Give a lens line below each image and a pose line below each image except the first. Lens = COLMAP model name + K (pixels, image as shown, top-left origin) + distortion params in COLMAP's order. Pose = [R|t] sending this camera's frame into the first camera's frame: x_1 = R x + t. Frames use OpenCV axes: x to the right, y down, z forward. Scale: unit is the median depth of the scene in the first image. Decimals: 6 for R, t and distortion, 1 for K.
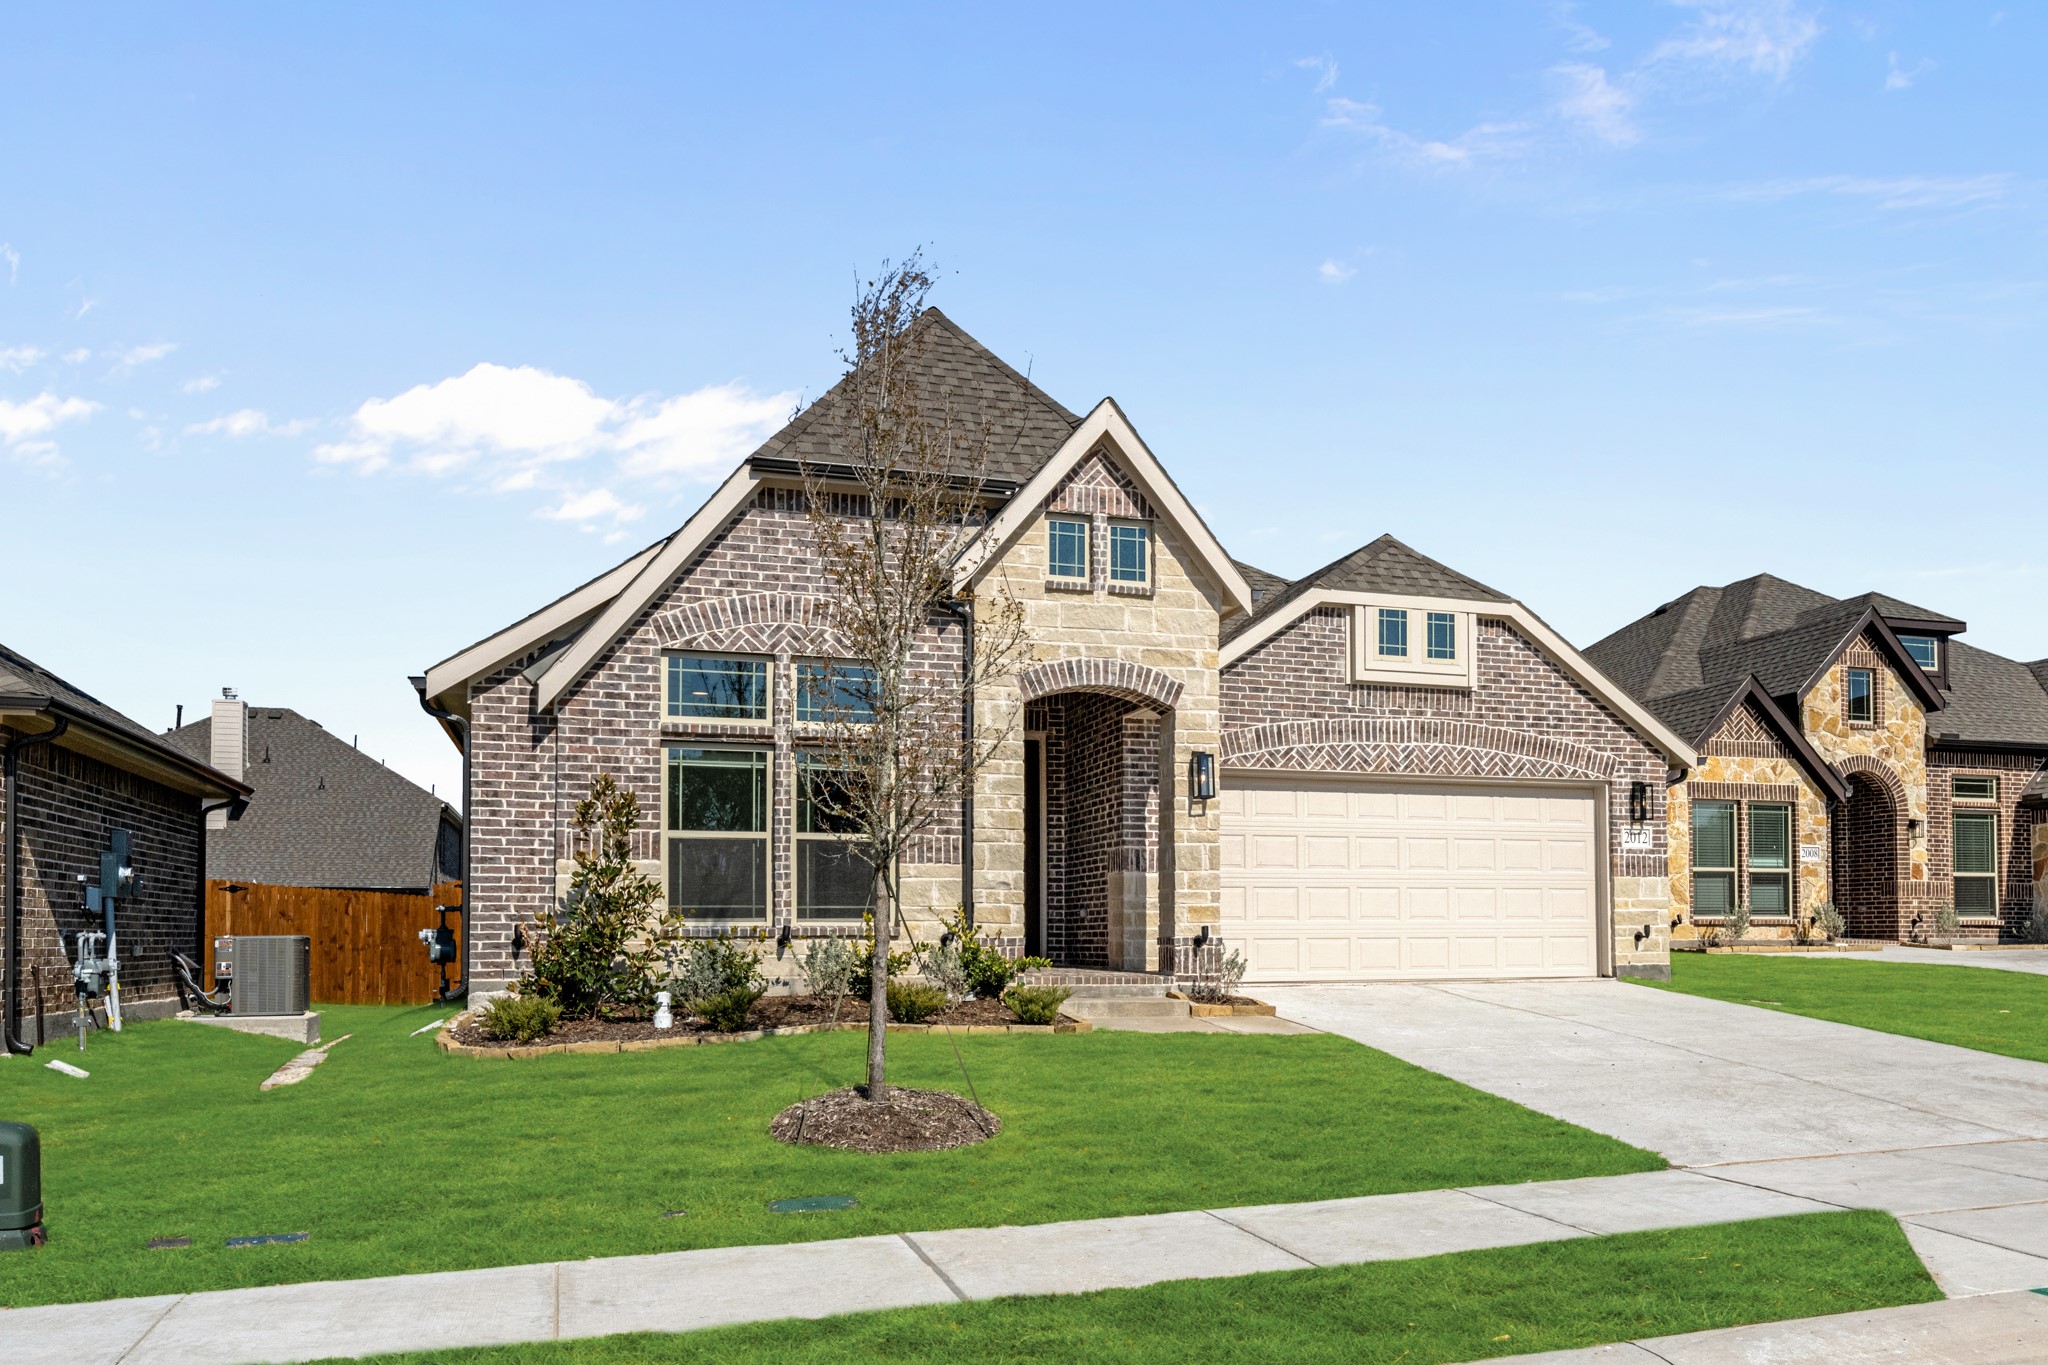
lens RADIAL K [[1133.6, 0, 1109.0], [0, 1133.6, 887.0], [0, 0, 1]] dist [-0.000699, -0.000029]
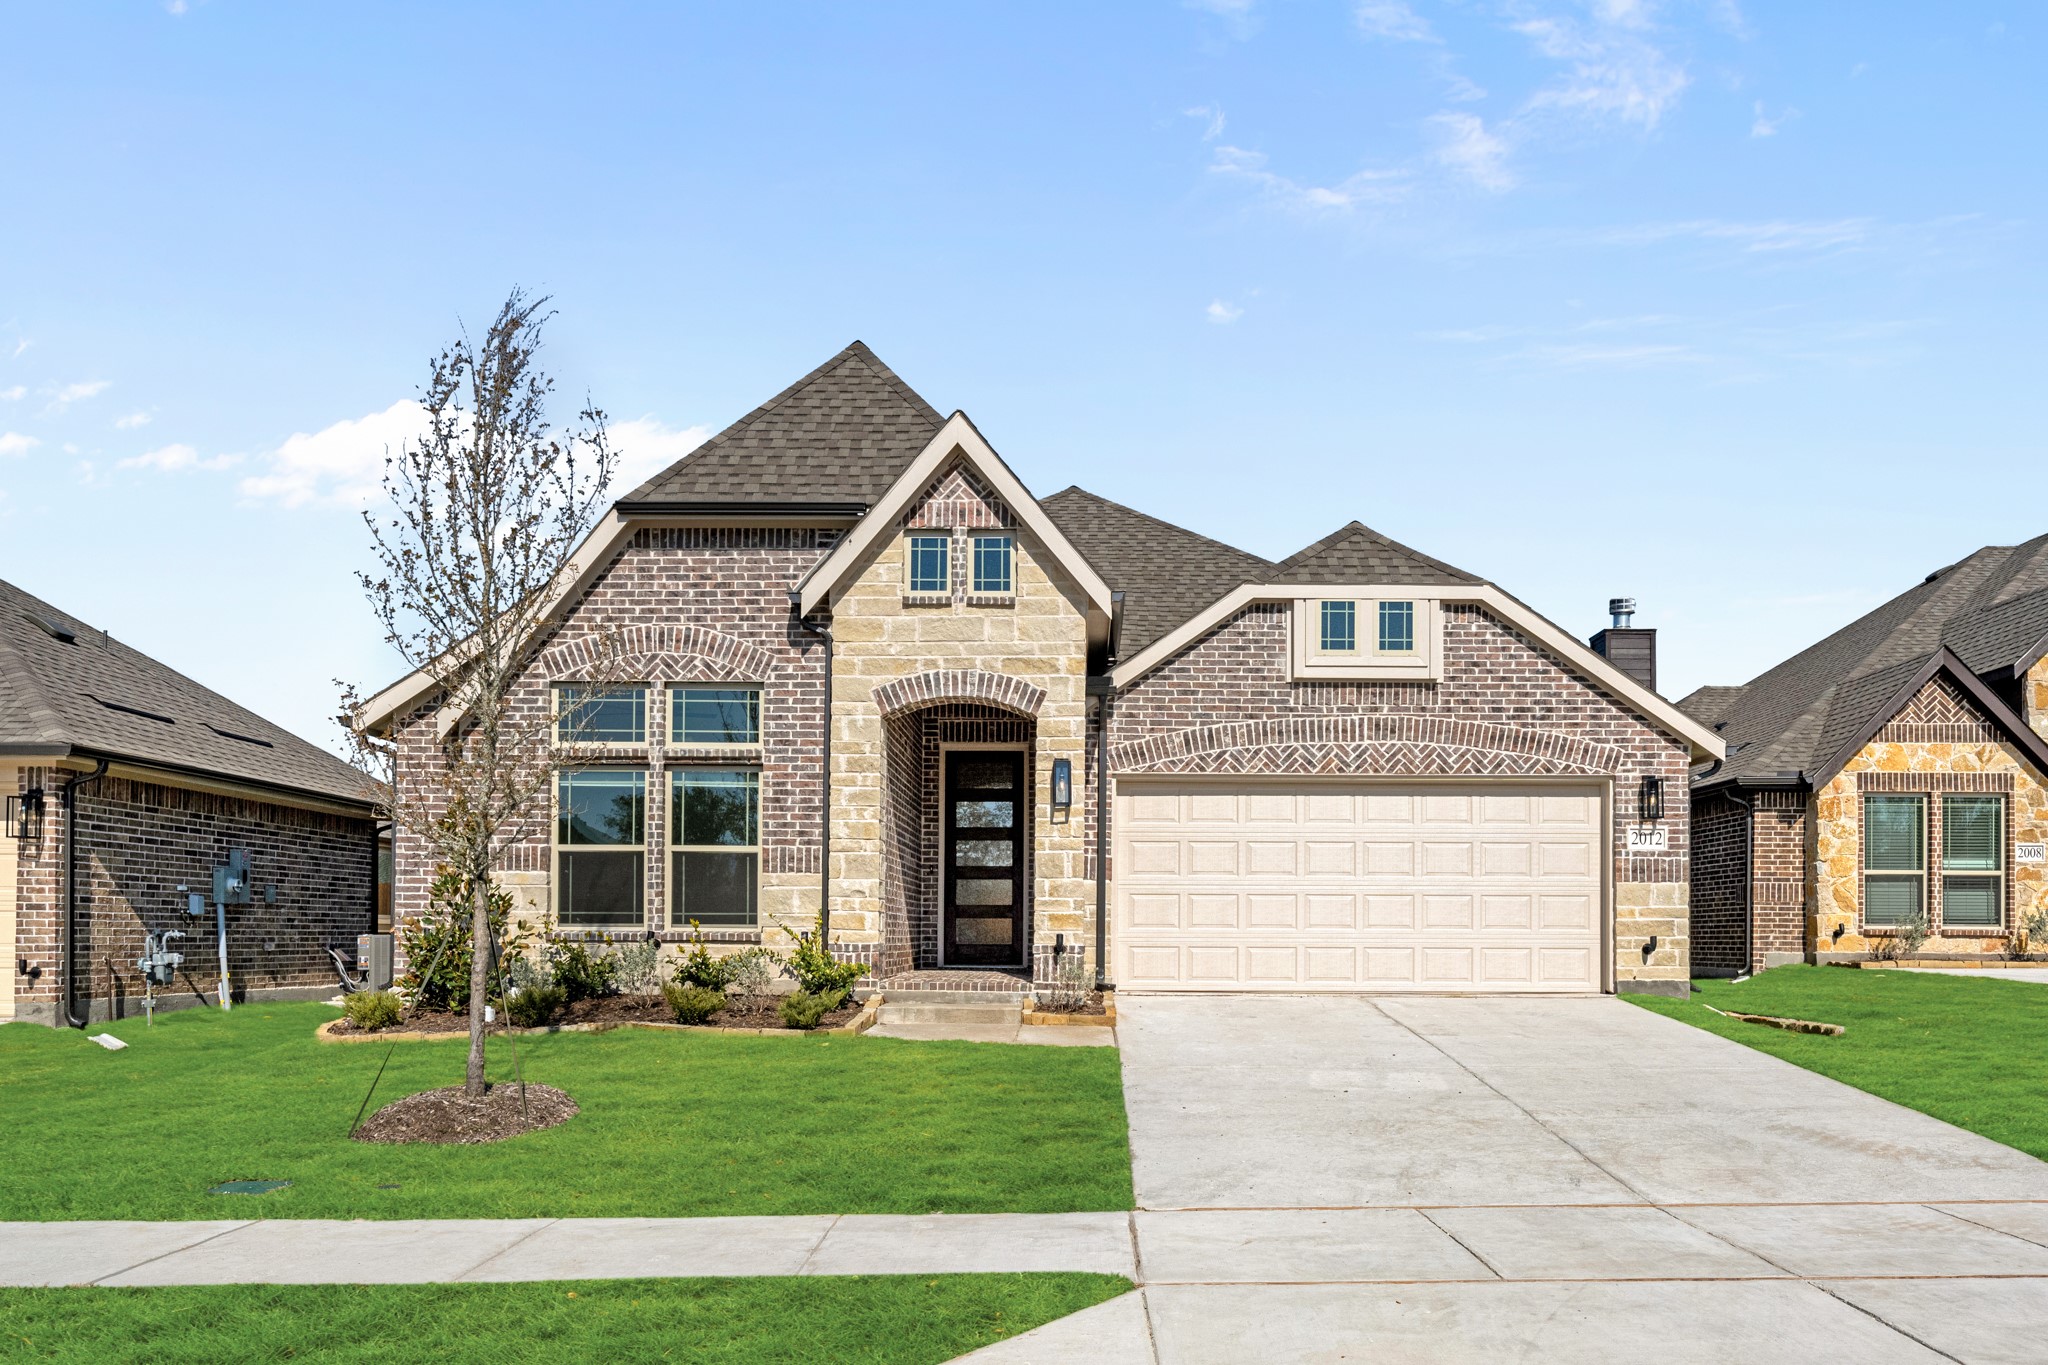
lens RADIAL K [[1094.9, 0, 1132.5], [0, 1094.9, 904.5], [0, 0, 1]] dist [-0.000914, -0.000295]
pose [[0.969693, 0.001919, -0.244320, 0.317245], [0.001050, 0.999927, 0.012022, -0.002523], [0.244326, -0.011914, 0.969620, 0.069934]]
